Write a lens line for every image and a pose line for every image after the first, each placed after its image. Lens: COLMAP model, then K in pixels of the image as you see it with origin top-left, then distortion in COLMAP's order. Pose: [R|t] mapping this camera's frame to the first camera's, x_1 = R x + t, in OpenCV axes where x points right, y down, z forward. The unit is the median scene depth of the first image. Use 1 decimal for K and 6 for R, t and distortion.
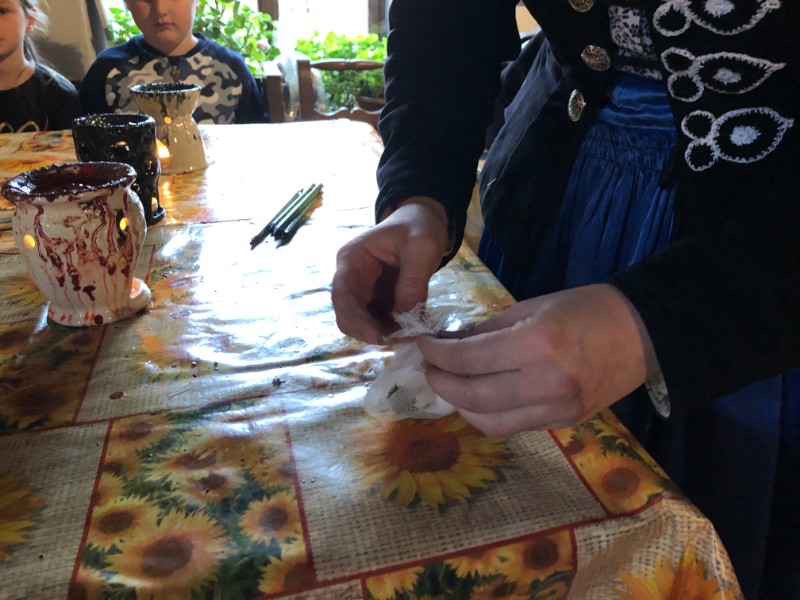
lens RADIAL K [[640.6, 0, 400.0], [0, 640.6, 300.0], [0, 0, 1]] dist [-0.018900, 0.013987]
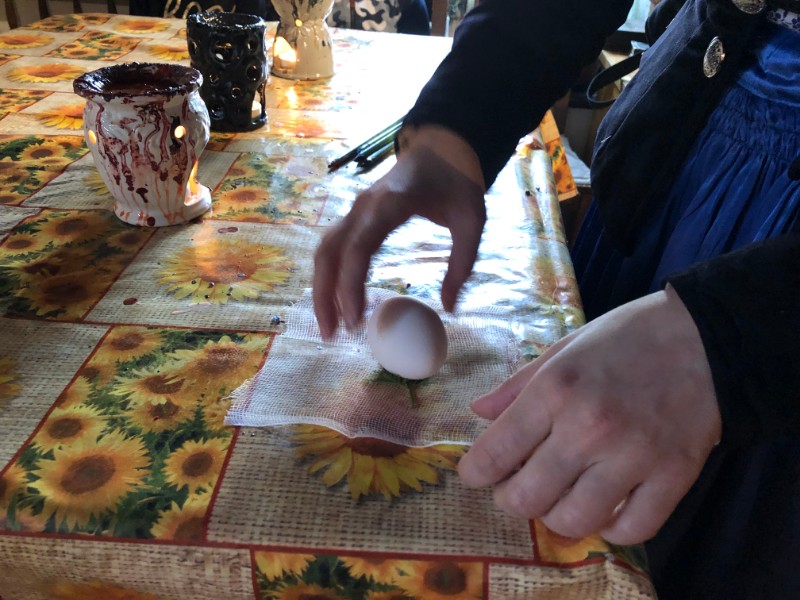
lens RADIAL K [[640.6, 0, 400.0], [0, 640.6, 300.0], [0, 0, 1]] dist [-0.018900, 0.013987]
pose [[0.953381, 0.206820, -0.219749, 0.223550], [-0.177933, 0.973422, 0.144186, -0.088978], [0.243729, -0.098363, 0.964843, 0.116126]]
